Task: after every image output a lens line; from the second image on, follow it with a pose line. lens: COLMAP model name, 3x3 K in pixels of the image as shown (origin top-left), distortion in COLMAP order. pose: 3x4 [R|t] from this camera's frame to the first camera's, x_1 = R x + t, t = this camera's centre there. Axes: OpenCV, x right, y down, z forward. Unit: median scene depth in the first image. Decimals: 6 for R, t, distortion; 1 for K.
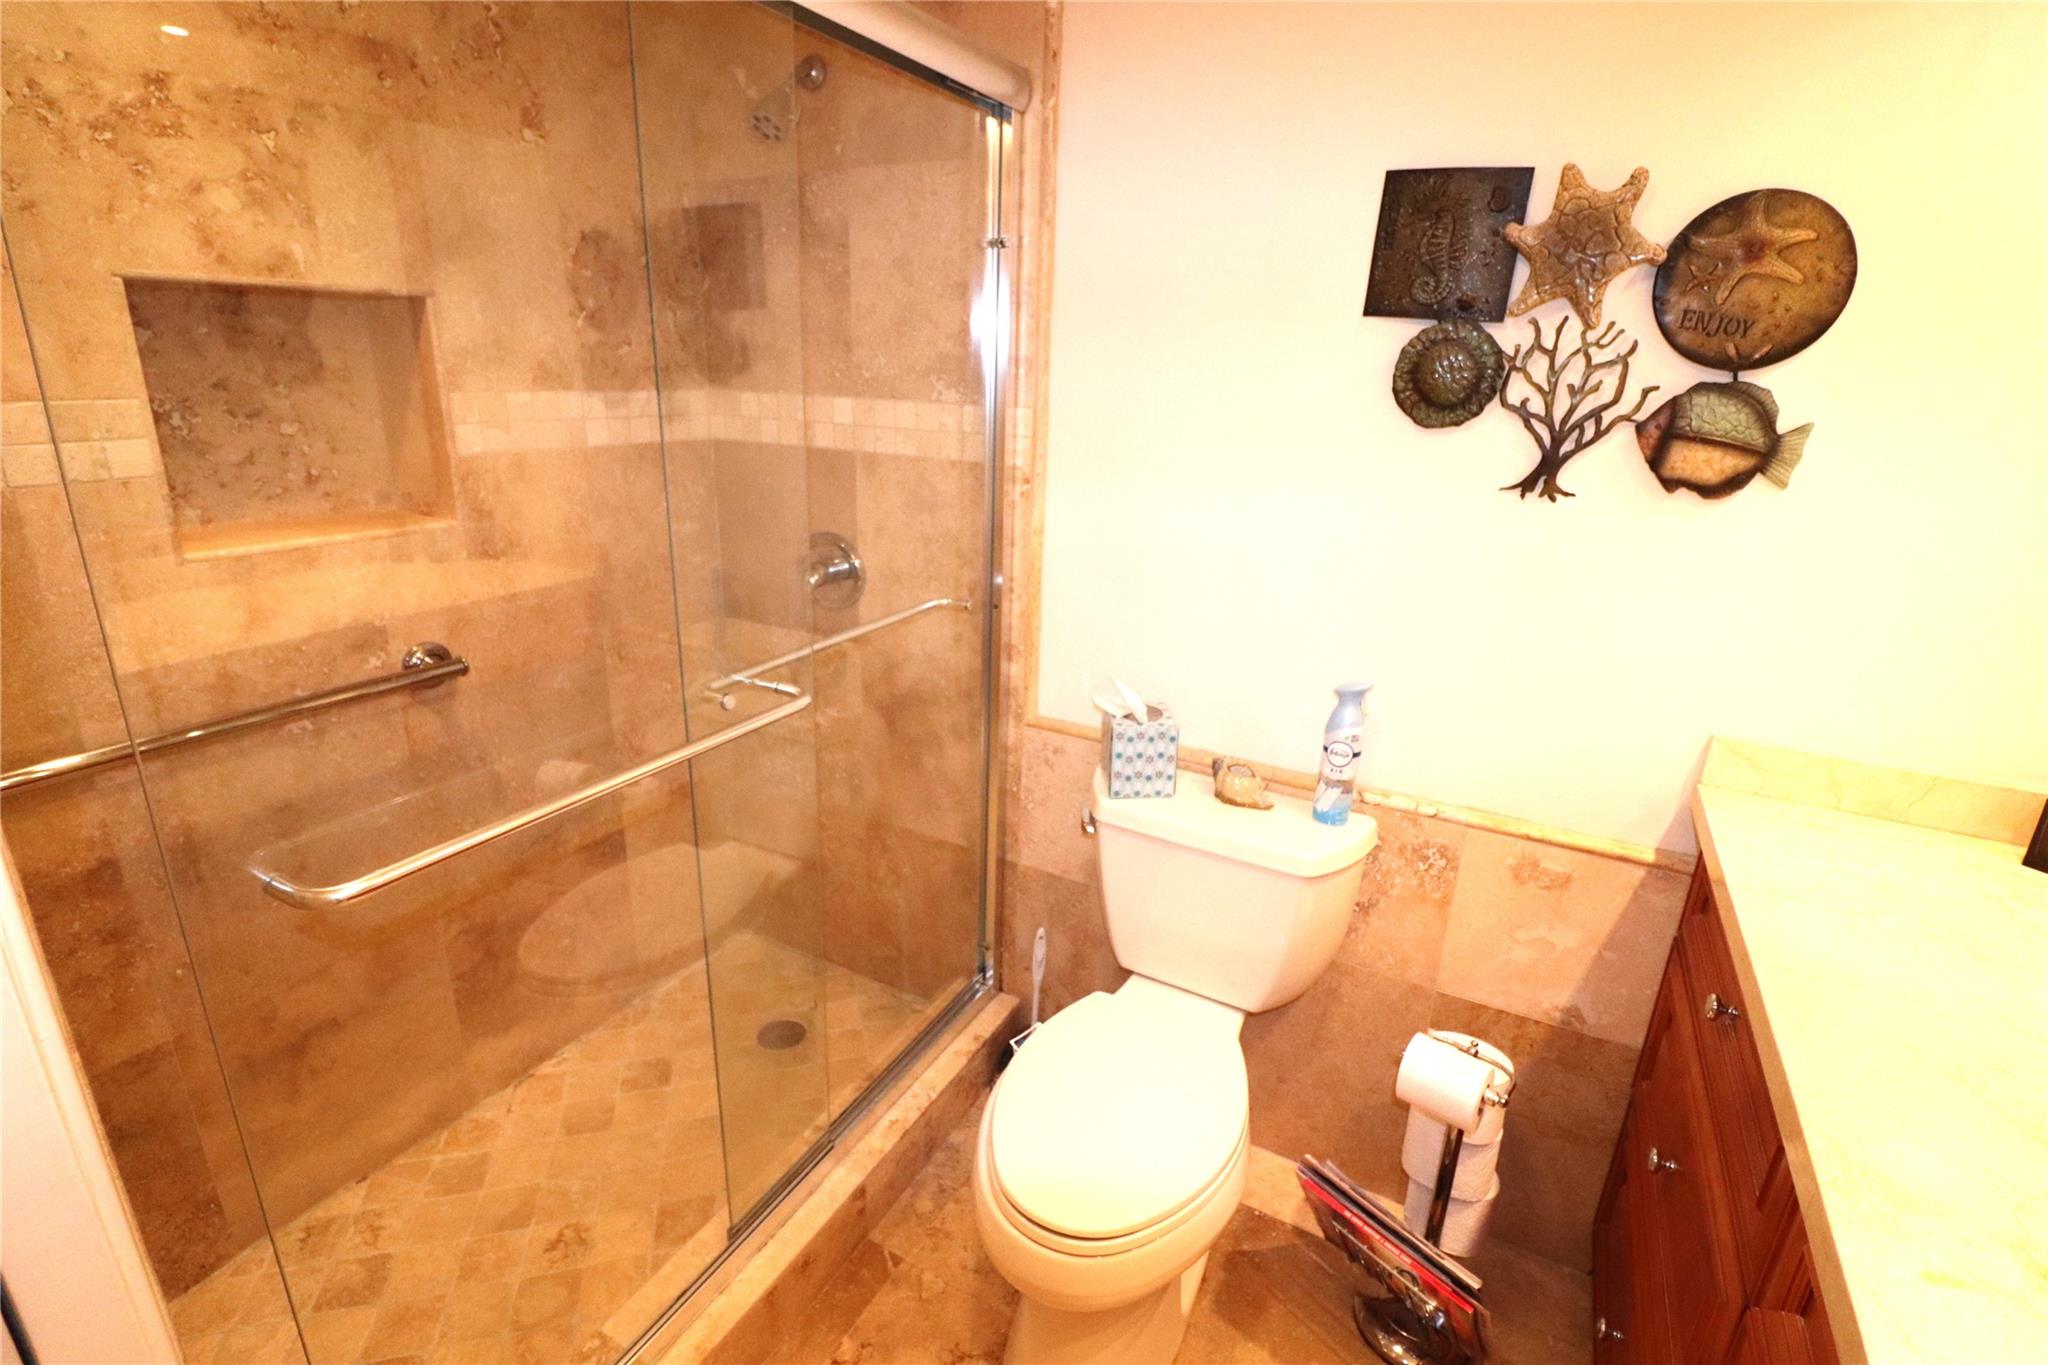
lens RADIAL K [[968.7, 0, 1026.2], [0, 968.7, 674.3], [0, 0, 1]] dist [-0.002428, -0.010423]
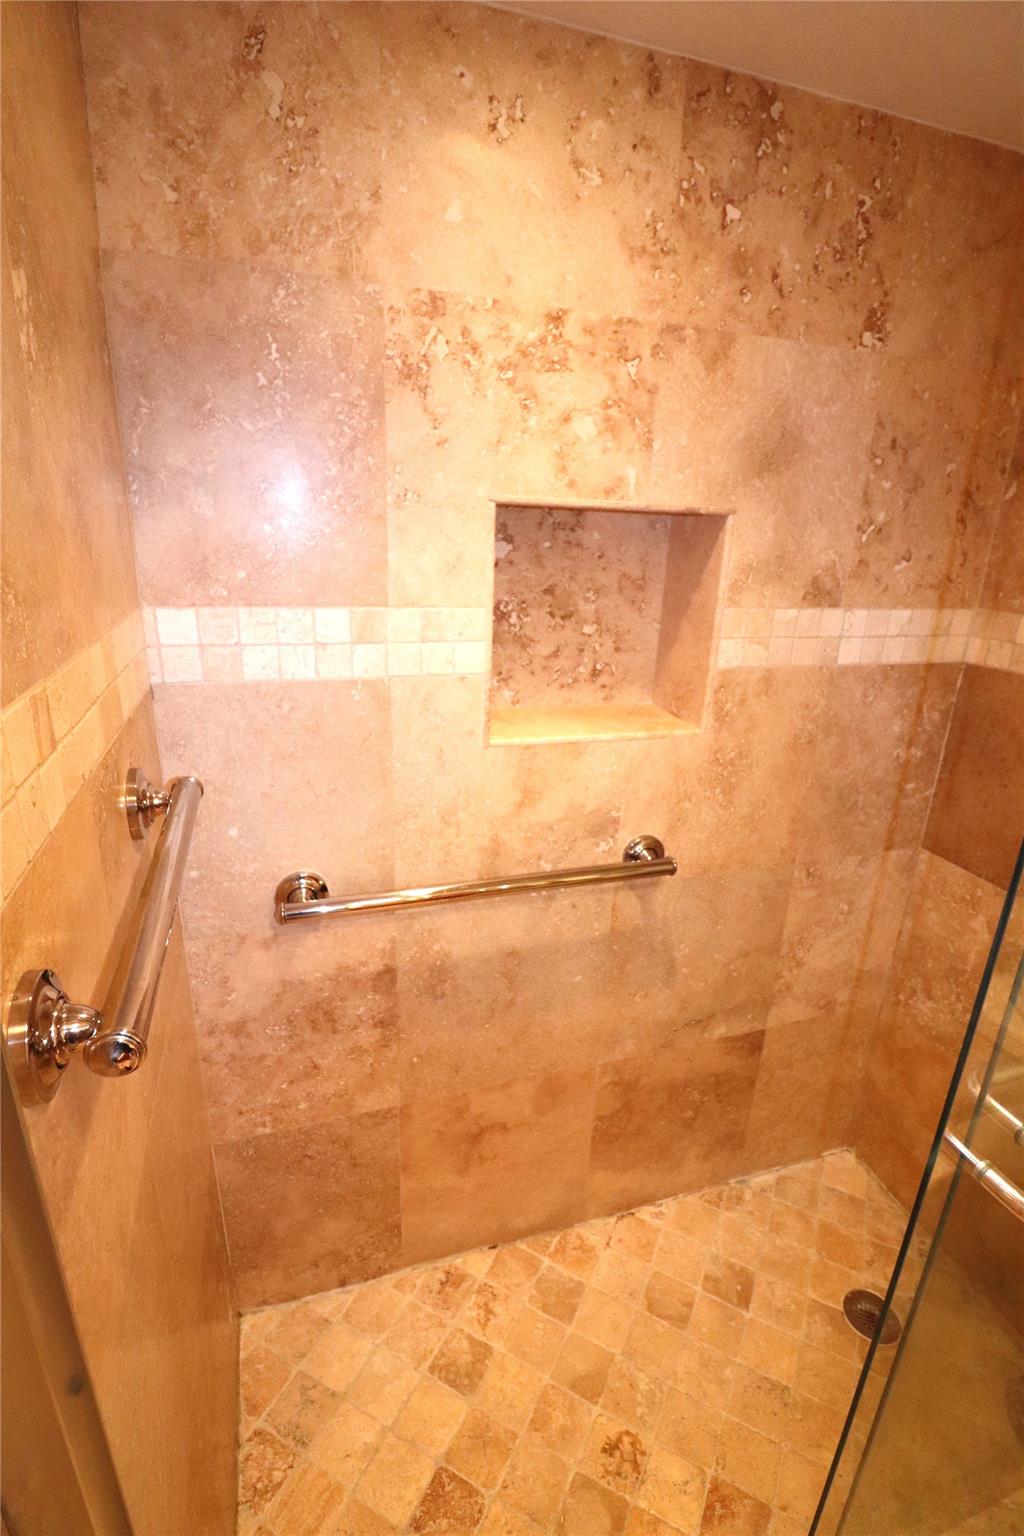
lens RADIAL K [[701.5, 0, 516.7], [0, 701.5, 769.1], [0, 0, 1]] dist [-0.011033, -0.001258]
pose [[0.732060, 0.221565, -0.644203, -0.218559], [-0.222469, 0.971541, 0.081339, -0.122833], [0.643891, 0.083771, 0.760517, 0.278090]]
